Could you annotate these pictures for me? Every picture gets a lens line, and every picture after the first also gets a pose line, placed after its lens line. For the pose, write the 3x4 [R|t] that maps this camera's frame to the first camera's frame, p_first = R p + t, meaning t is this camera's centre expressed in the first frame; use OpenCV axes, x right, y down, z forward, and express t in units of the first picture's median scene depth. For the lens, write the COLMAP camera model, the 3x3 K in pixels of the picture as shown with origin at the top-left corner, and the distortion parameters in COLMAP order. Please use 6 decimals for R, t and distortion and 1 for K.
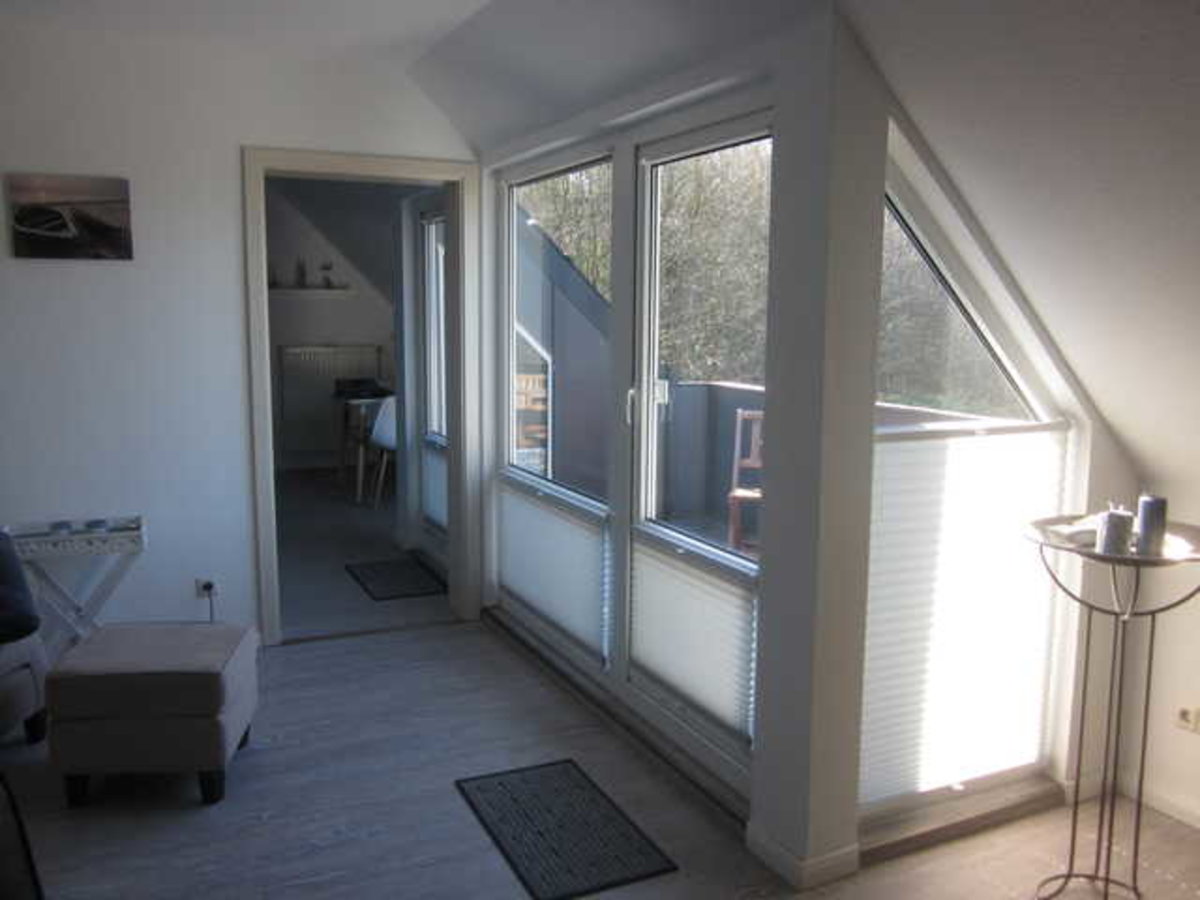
lens RADIAL K [[1021.5, 0, 597.3], [0, 1021.5, 450.3], [0, 0, 1]] dist [-0.006323, 0.000052]
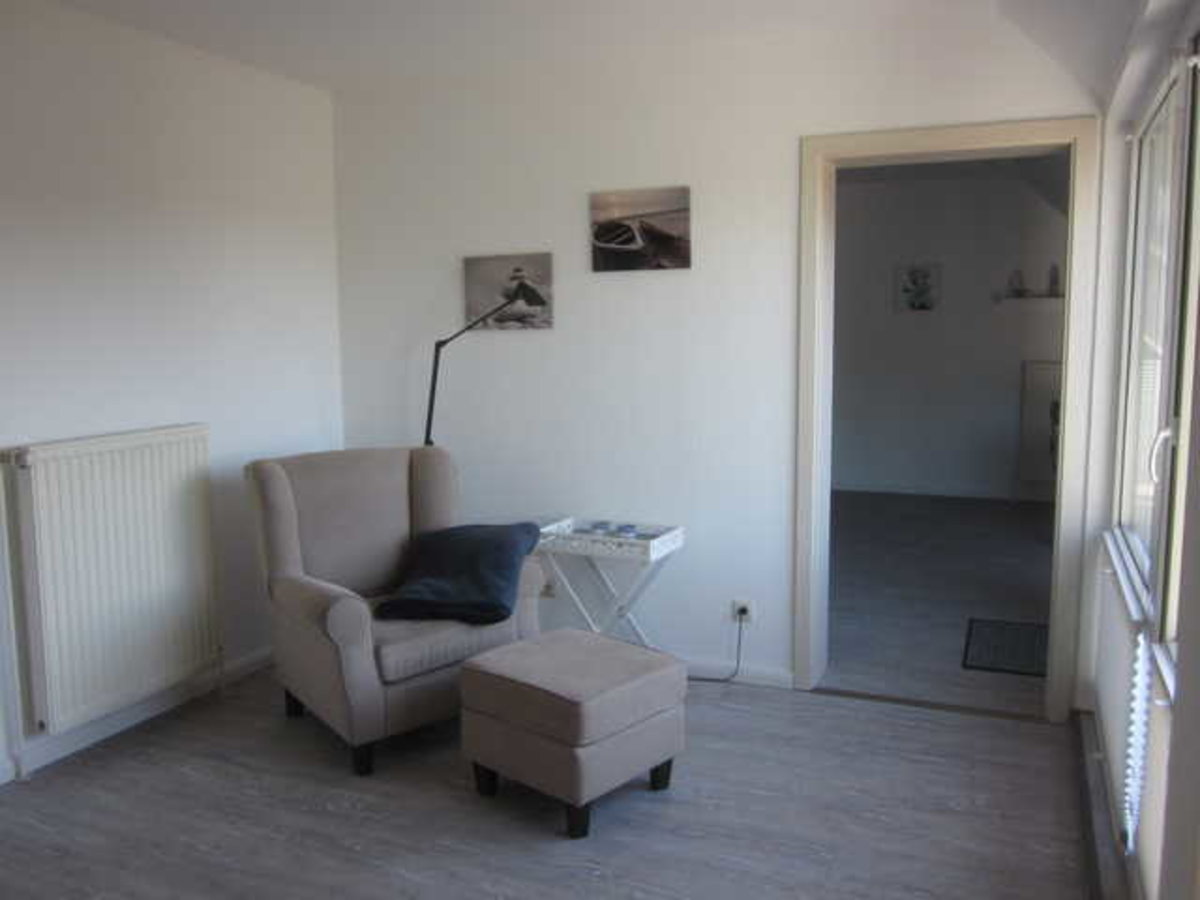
lens RADIAL K [[1021.5, 0, 597.4], [0, 1021.5, 448.1], [0, 0, 1]] dist [-0.006323, 0.000052]
pose [[0.673060, 0.073752, -0.735902, 0.232499], [-0.089622, 0.995816, 0.017831, -0.022900], [0.734138, 0.053951, 0.676853, 0.278913]]
